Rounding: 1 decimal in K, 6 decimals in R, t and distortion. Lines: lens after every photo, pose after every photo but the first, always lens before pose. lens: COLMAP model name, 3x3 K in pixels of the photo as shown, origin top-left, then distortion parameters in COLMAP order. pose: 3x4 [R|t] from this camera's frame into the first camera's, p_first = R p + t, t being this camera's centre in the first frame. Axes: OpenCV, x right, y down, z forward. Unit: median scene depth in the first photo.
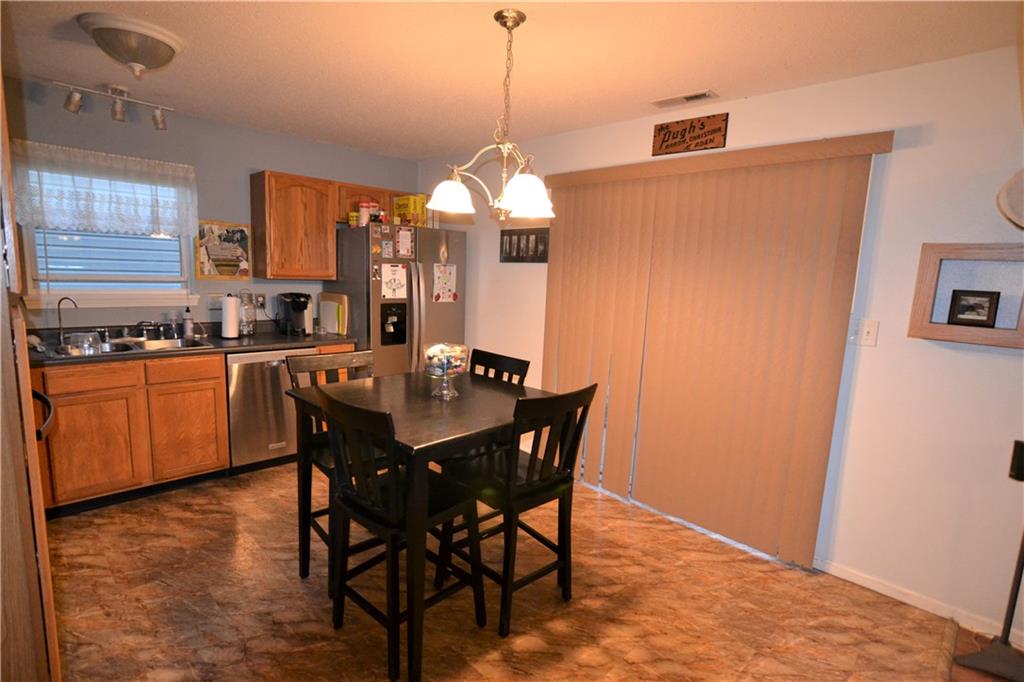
lens RADIAL K [[502.9, 0, 507.0], [0, 502.9, 342.8], [0, 0, 1]] dist [-0.030487, 0.006940]
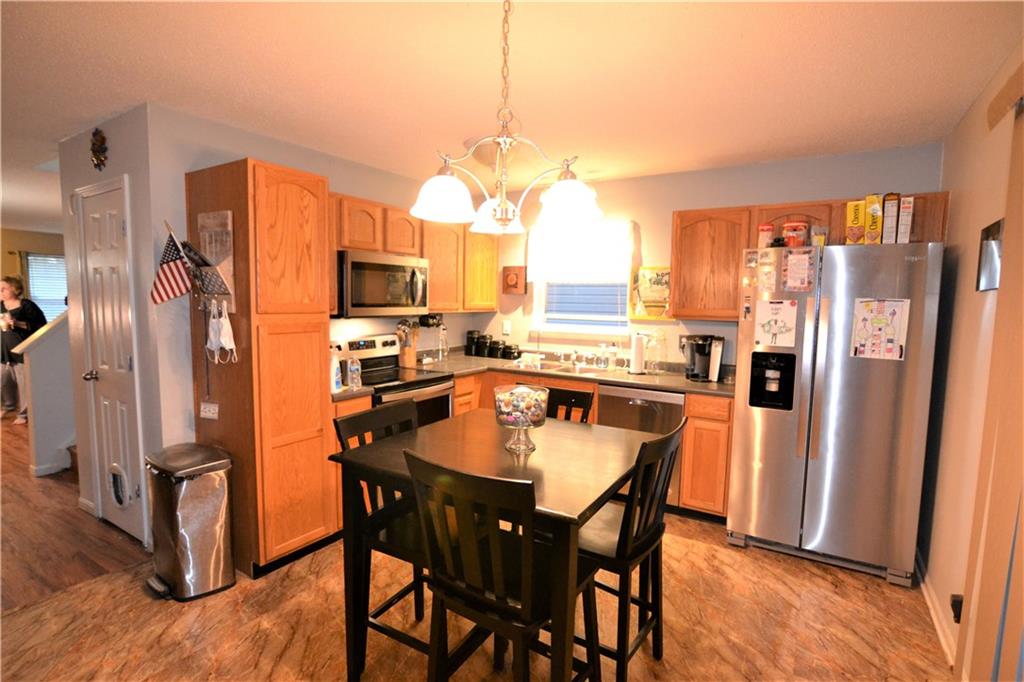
lens RADIAL K [[502.9, 0, 509.9], [0, 502.9, 343.0], [0, 0, 1]] dist [-0.030487, 0.006940]
pose [[0.218429, 0.046507, -0.974744, 0.422192], [-0.144482, 0.989396, 0.014830, -0.048878], [0.965098, 0.137594, 0.222833, 0.471512]]
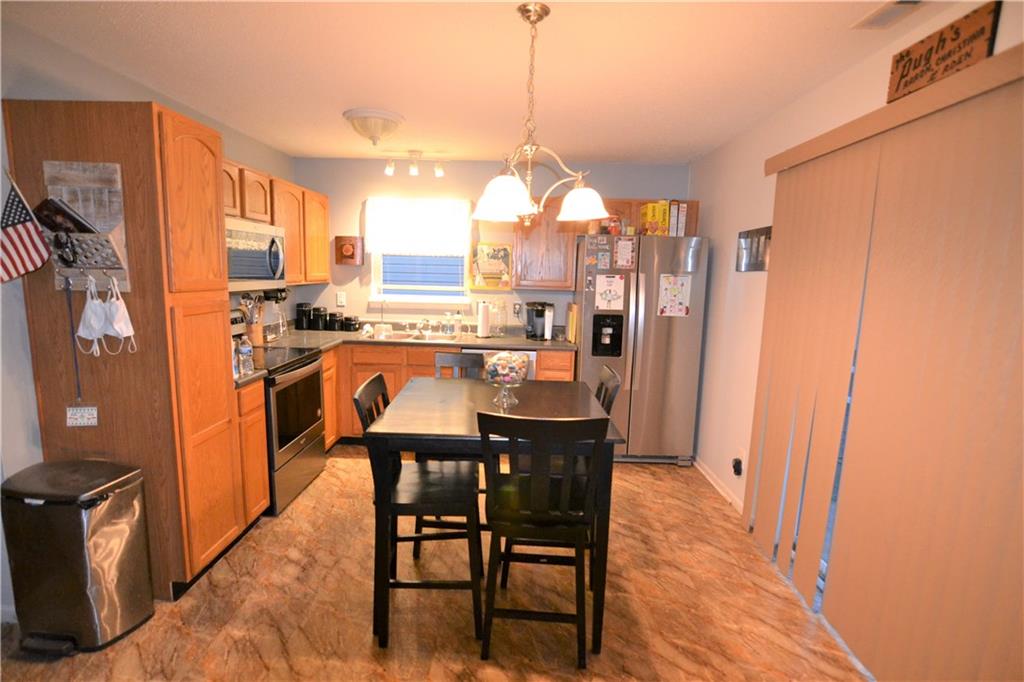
lens RADIAL K [[502.9, 0, 508.3], [0, 502.9, 342.0], [0, 0, 1]] dist [-0.030487, 0.006940]
pose [[0.690112, 0.078563, -0.719426, 0.365779], [-0.099349, 0.994963, 0.013351, -0.019164], [0.716851, 0.062261, 0.694441, 0.180616]]
